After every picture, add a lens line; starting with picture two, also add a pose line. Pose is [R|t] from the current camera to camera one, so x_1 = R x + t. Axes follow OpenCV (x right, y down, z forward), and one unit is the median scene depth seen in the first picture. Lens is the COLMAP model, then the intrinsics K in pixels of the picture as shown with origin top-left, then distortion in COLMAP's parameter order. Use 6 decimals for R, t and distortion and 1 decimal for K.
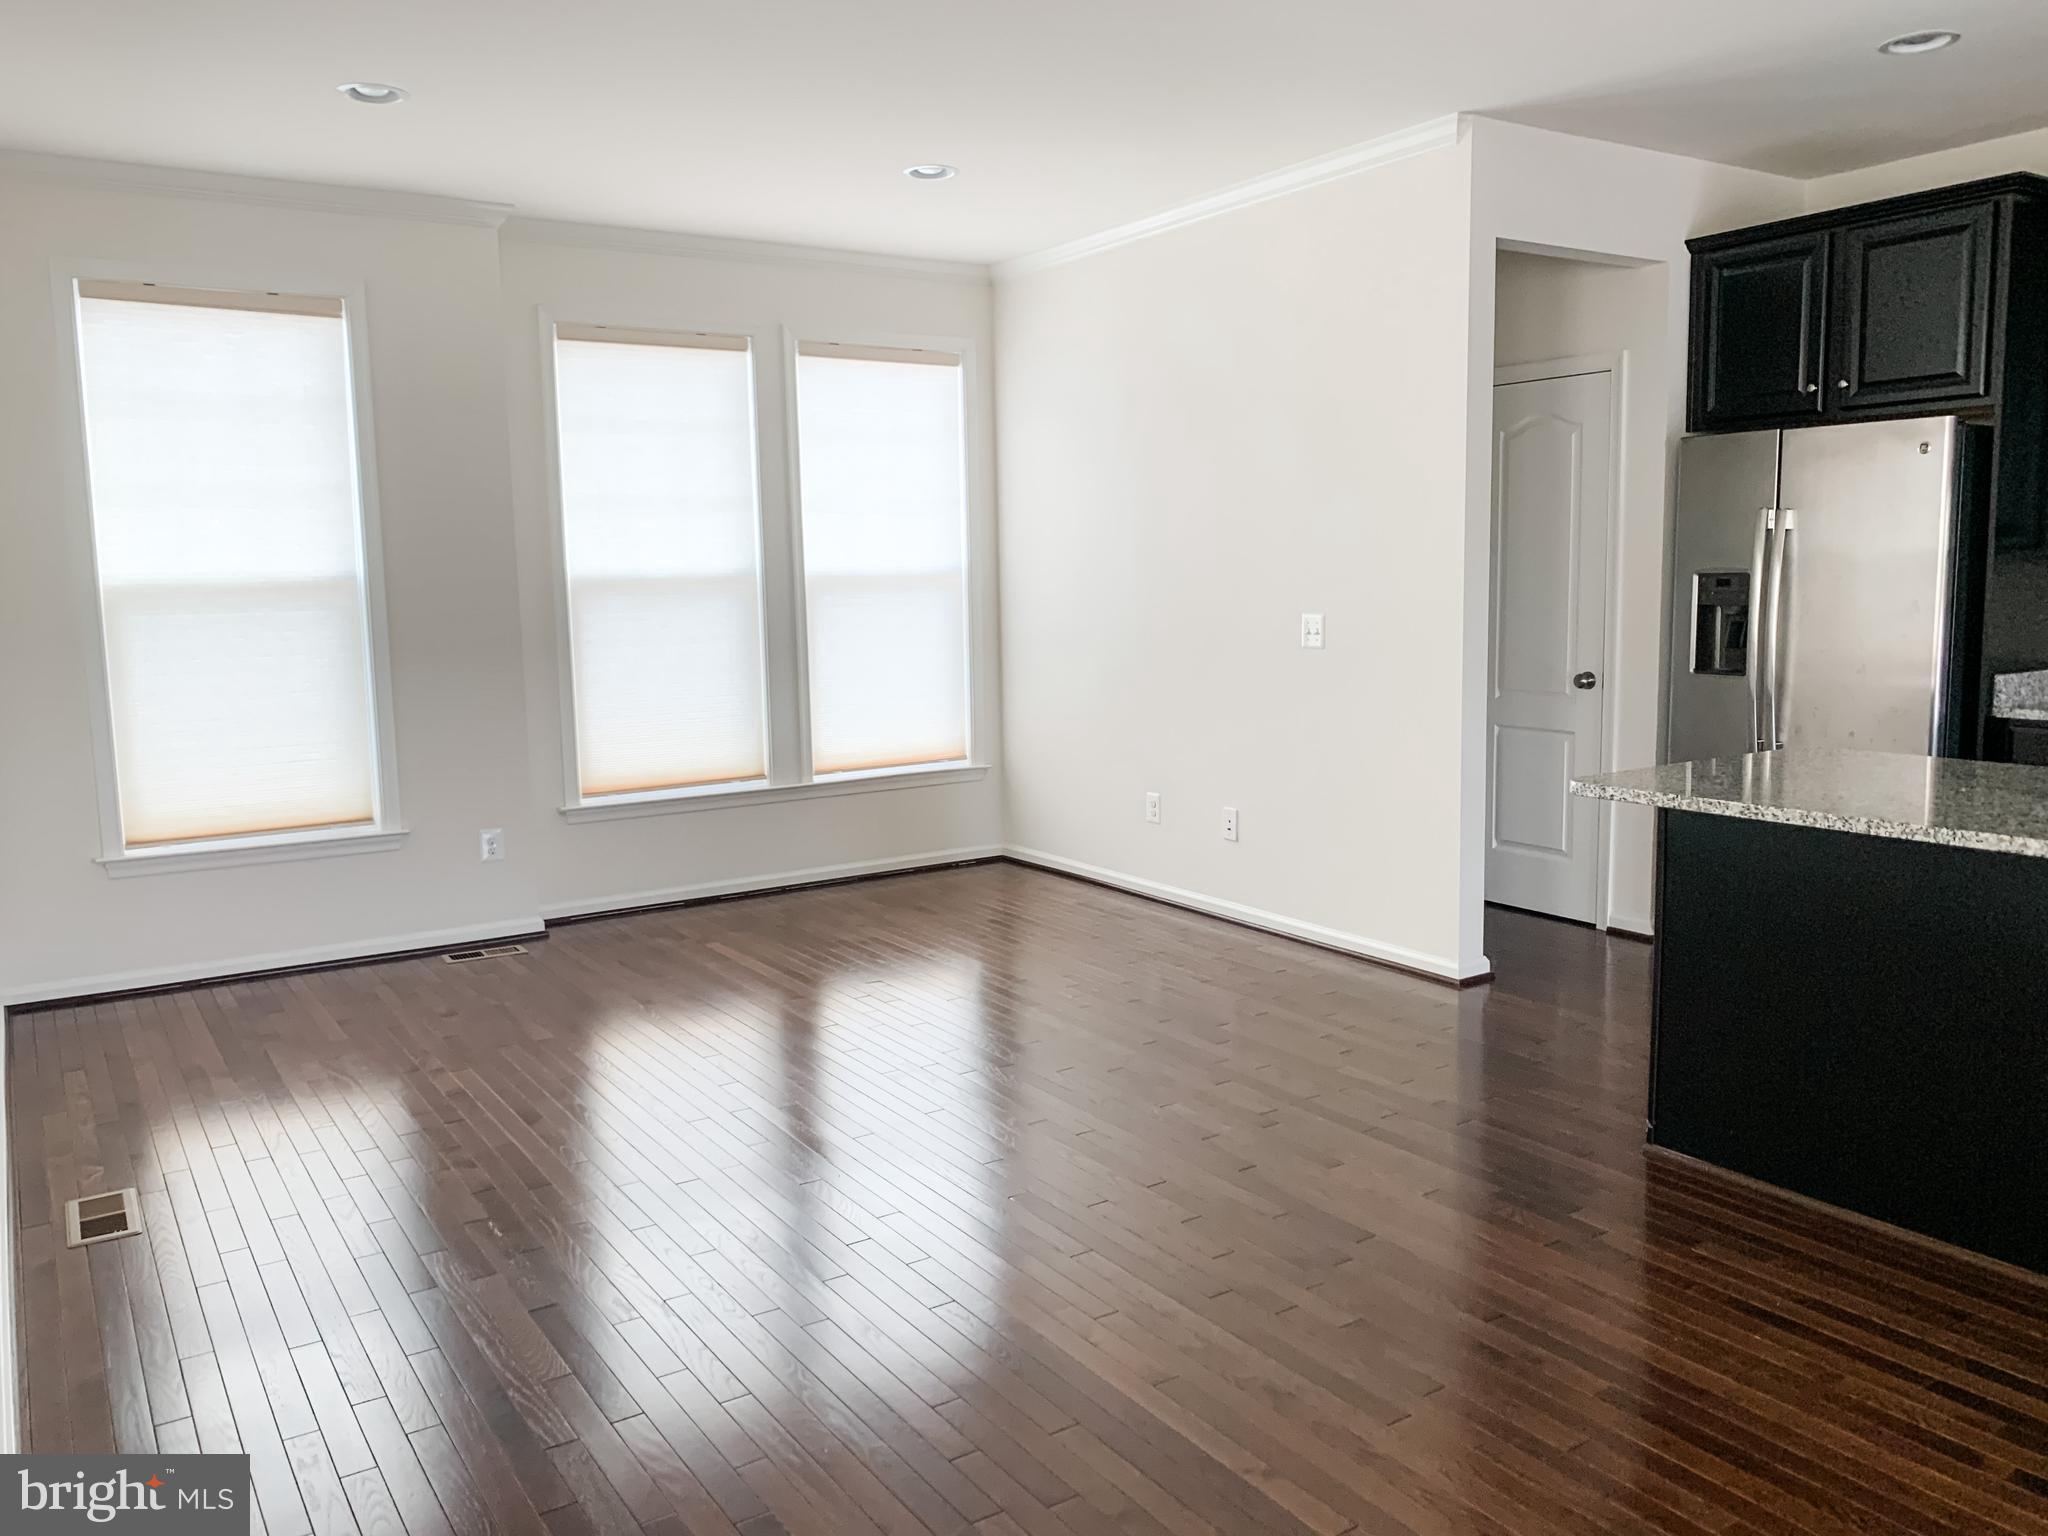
lens RADIAL K [[1554.7, 0, 1016.9], [0, 1554.7, 760.3], [0, 0, 1]] dist [-0.002966, -0.003222]
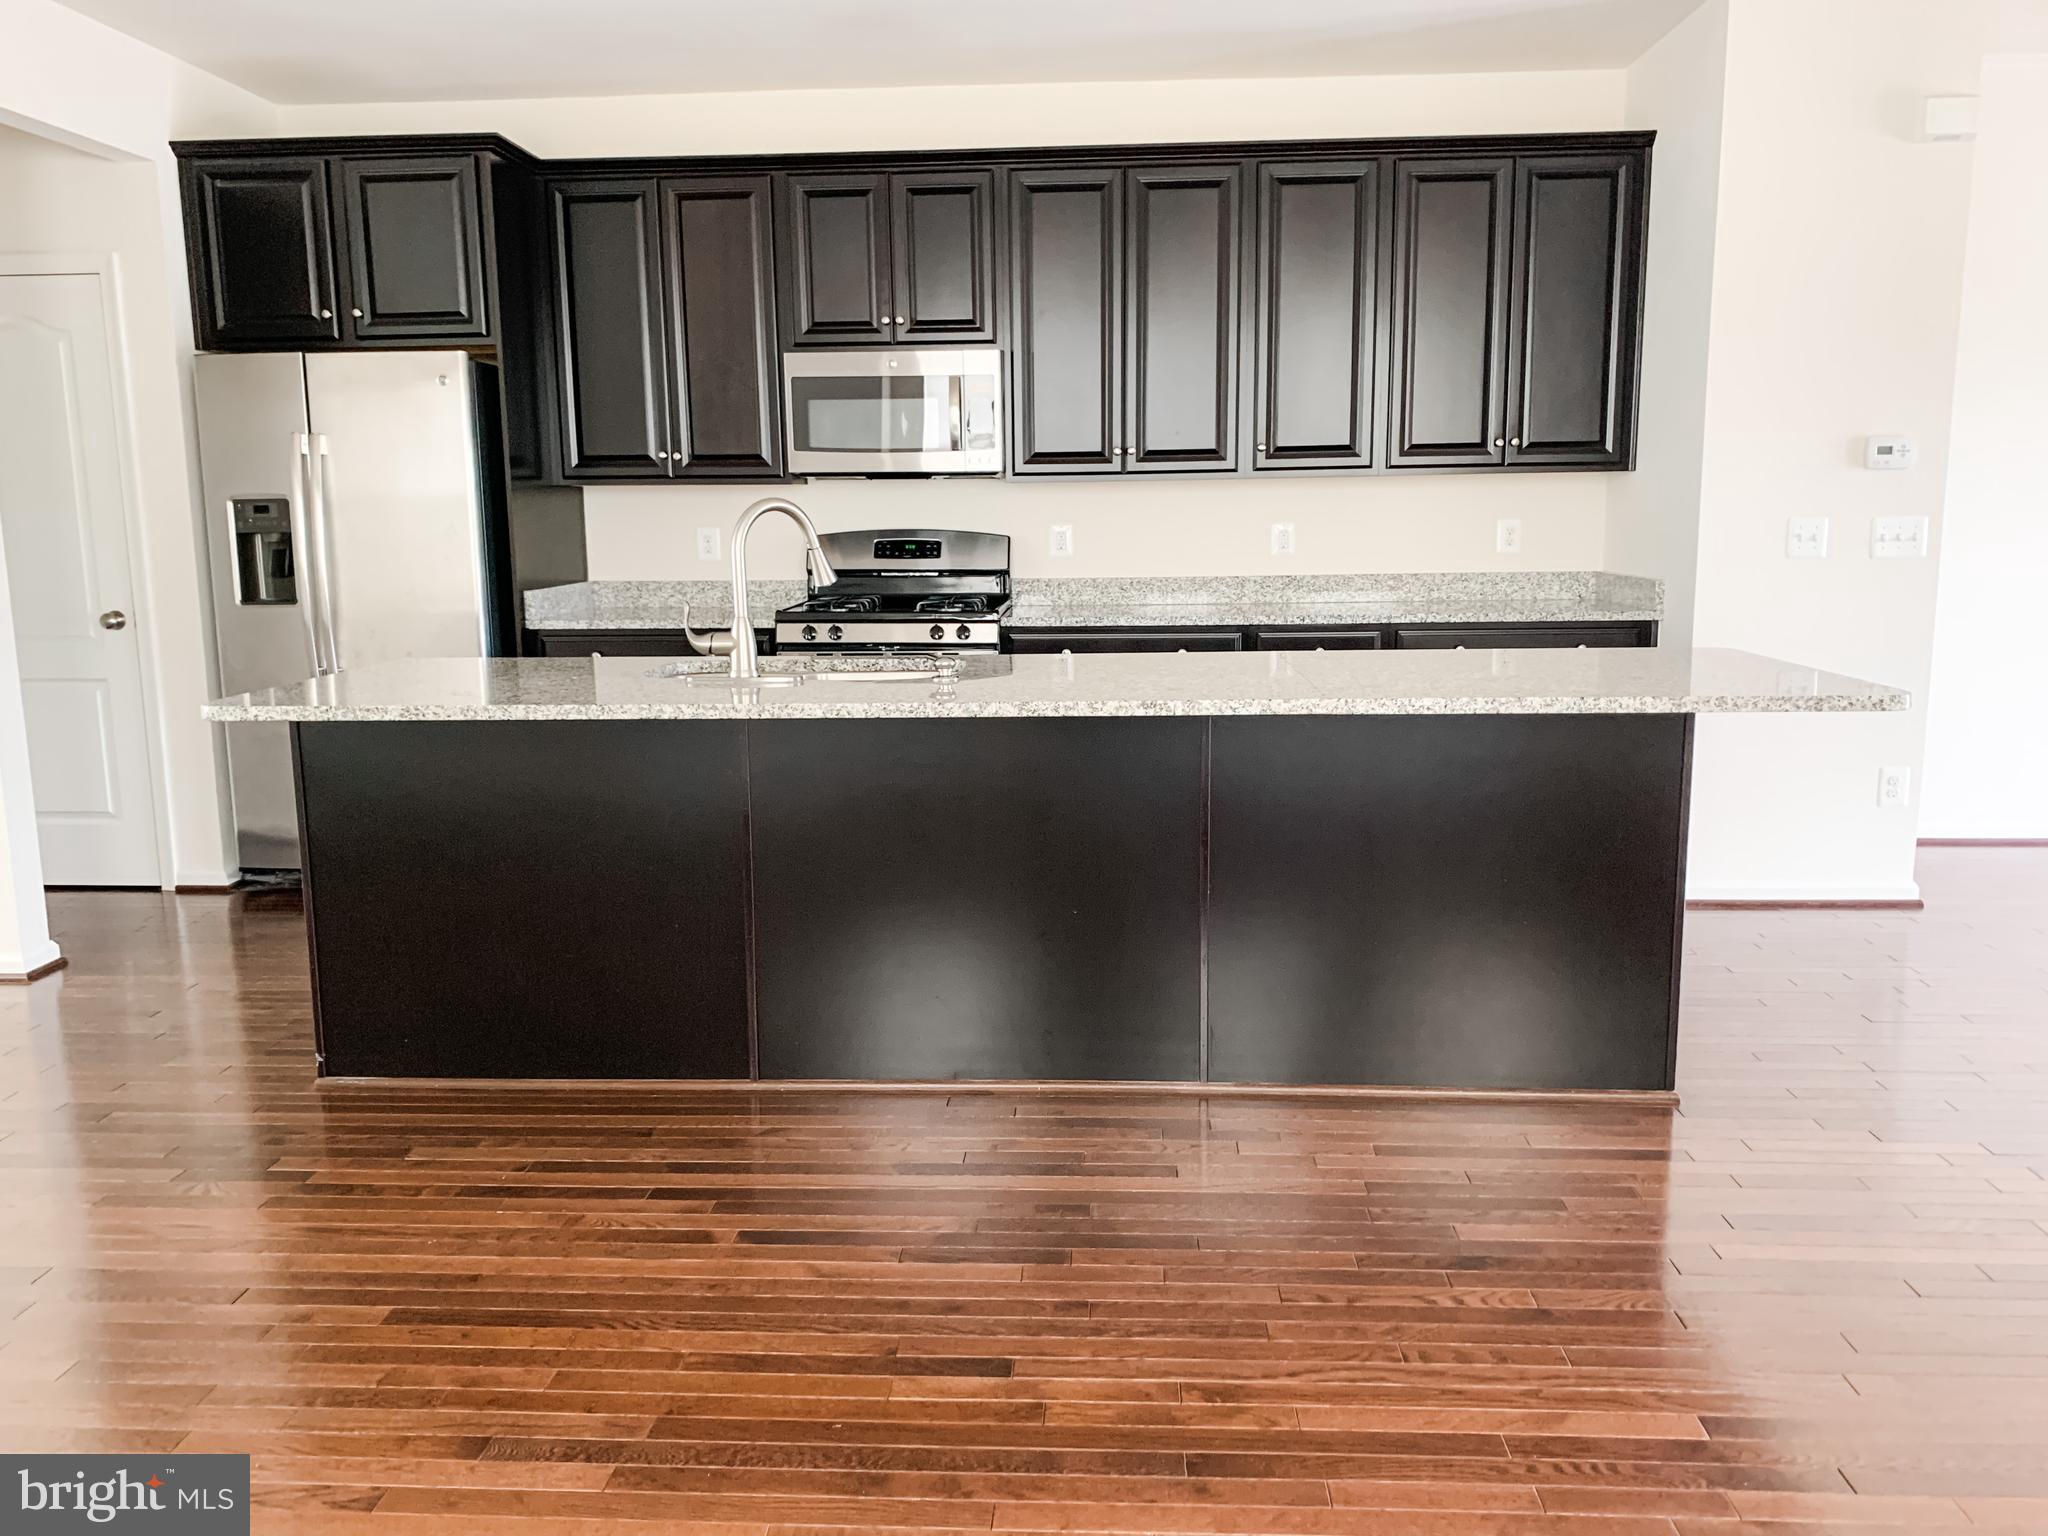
lens RADIAL K [[1554.7, 0, 1023.6], [0, 1554.7, 758.3], [0, 0, 1]] dist [-0.002966, -0.003222]
pose [[0.590636, -0.118682, 0.798162, -0.058085], [0.099020, 0.992309, 0.074277, 0.015573], [-0.800839, 0.035164, 0.597846, 0.048528]]
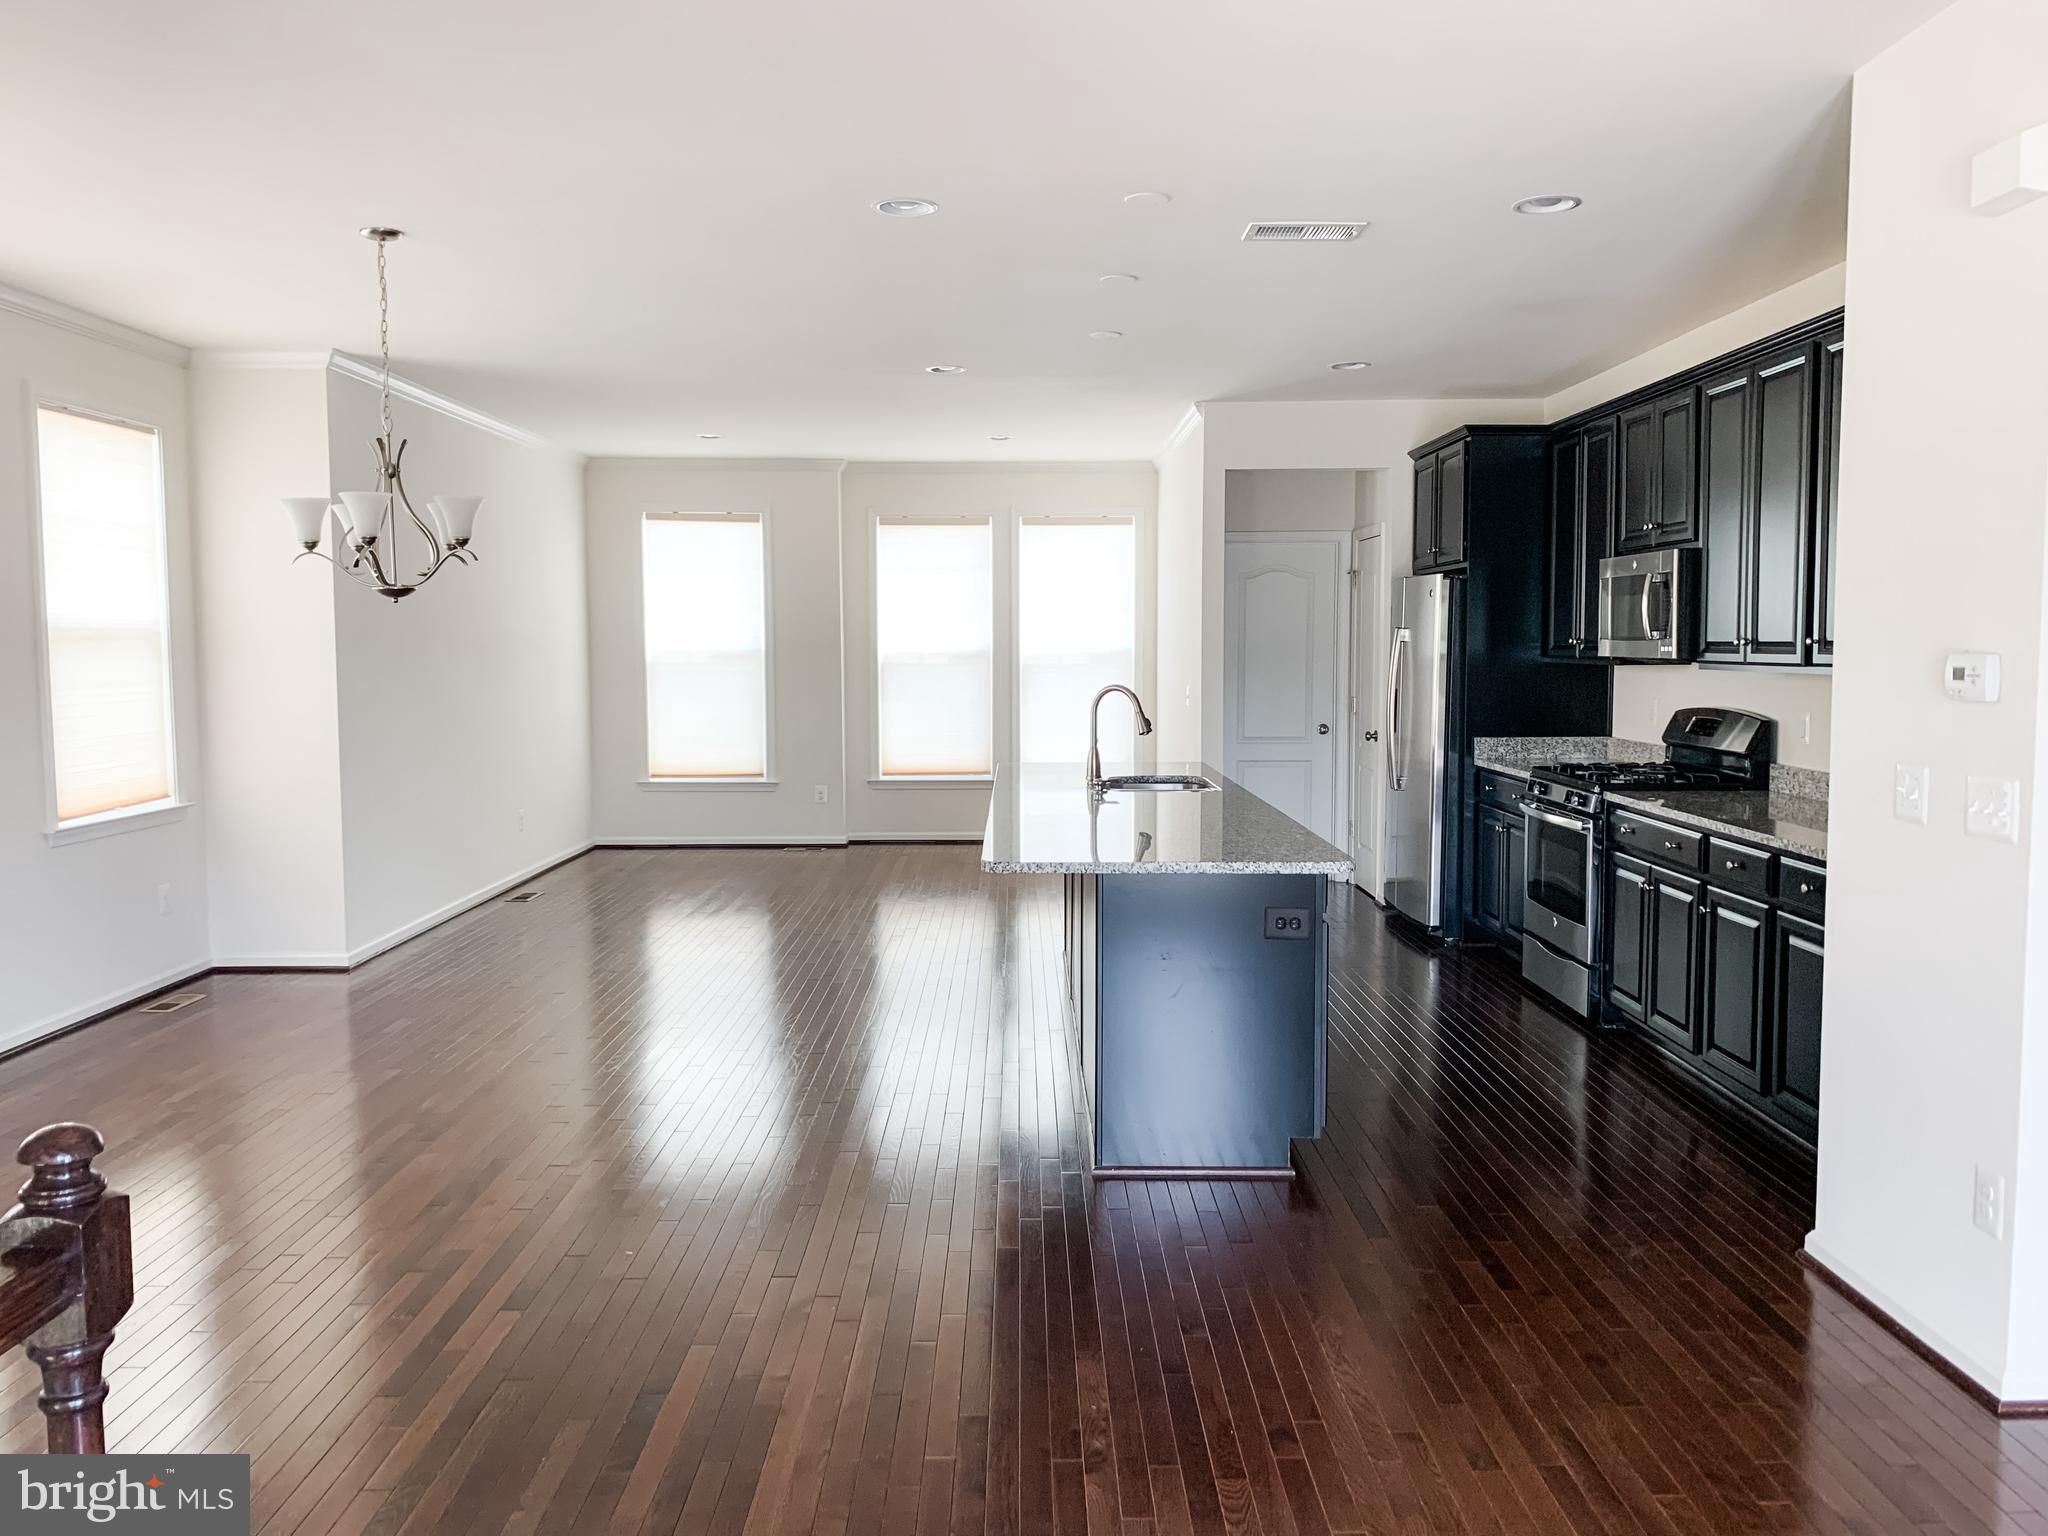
lens RADIAL K [[1554.7, 0, 1015.3], [0, 1554.7, 762.9], [0, 0, 1]] dist [-0.002966, -0.003222]
pose [[0.834961, 0.060662, -0.546956, 1.039183], [-0.082569, 0.996464, -0.015530, 0.031109], [0.544080, 0.058129, 0.837018, -0.525442]]
